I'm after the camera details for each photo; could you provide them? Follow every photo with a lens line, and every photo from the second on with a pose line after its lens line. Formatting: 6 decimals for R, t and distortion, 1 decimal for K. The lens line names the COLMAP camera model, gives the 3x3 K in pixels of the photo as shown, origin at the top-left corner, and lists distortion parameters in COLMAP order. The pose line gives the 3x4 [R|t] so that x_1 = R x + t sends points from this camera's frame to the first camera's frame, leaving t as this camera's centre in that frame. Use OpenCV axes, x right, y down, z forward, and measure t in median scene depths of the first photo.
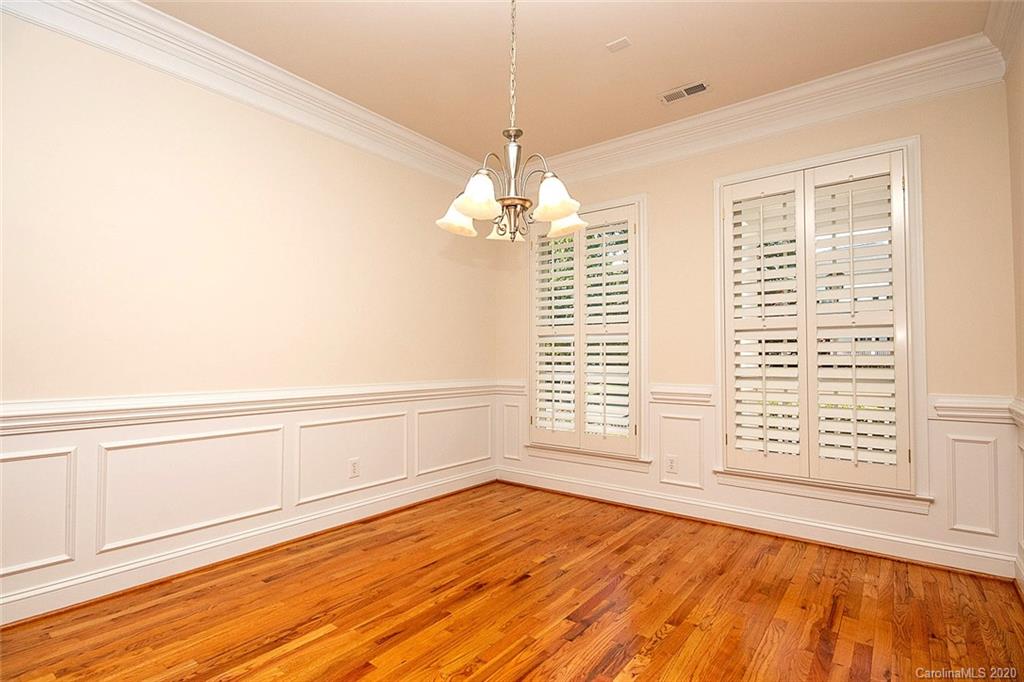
lens RADIAL K [[479.8, 0, 519.9], [0, 479.8, 342.6], [0, 0, 1]] dist [0.000234, -0.000128]
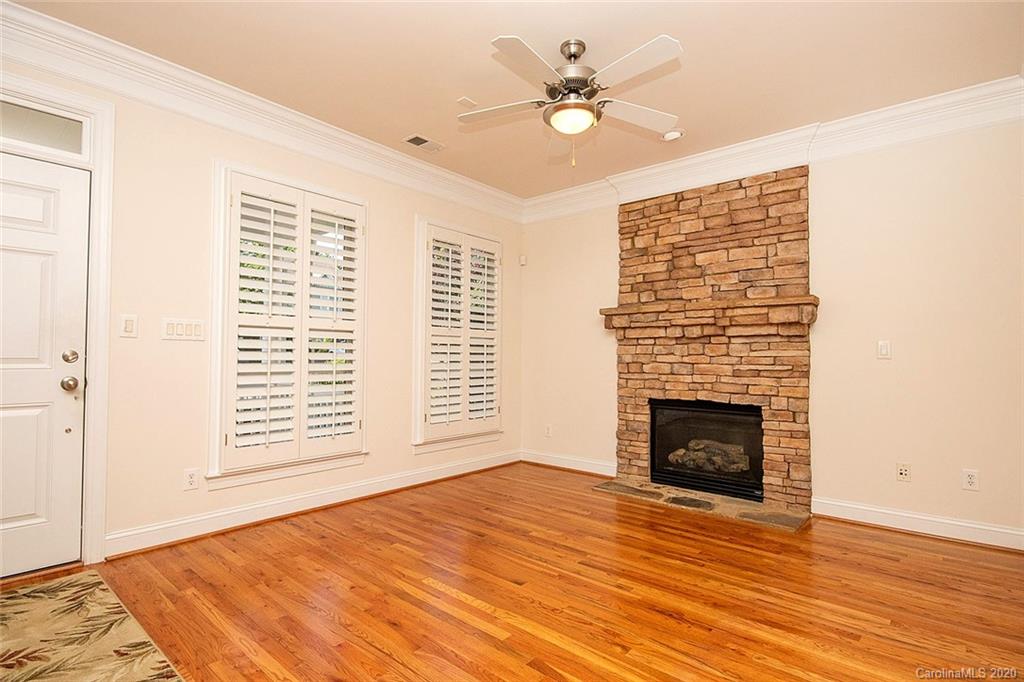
lens RADIAL K [[500.6, 0, 514.2], [0, 500.6, 343.7], [0, 0, 1]] dist [0.002091, -0.000201]
pose [[0.070241, 0.024554, 0.997228, -1.167350], [-0.041153, 0.998917, -0.021697, 0.022656], [-0.996681, -0.039514, 0.071175, 0.846996]]
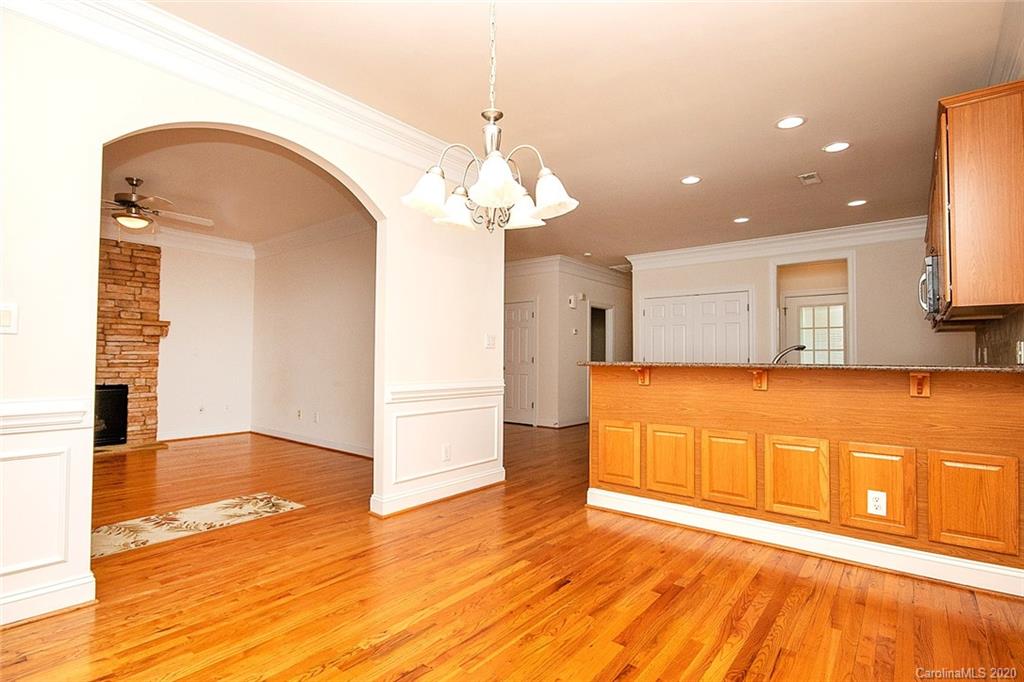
lens RADIAL K [[500.6, 0, 514.2], [0, 500.6, 343.7], [0, 0, 1]] dist [0.002091, -0.000201]
pose [[-0.999246, -0.006399, 0.038302, -1.600112], [-0.008853, 0.997895, -0.064246, 0.086848], [-0.037810, -0.064537, -0.997199, 2.599384]]
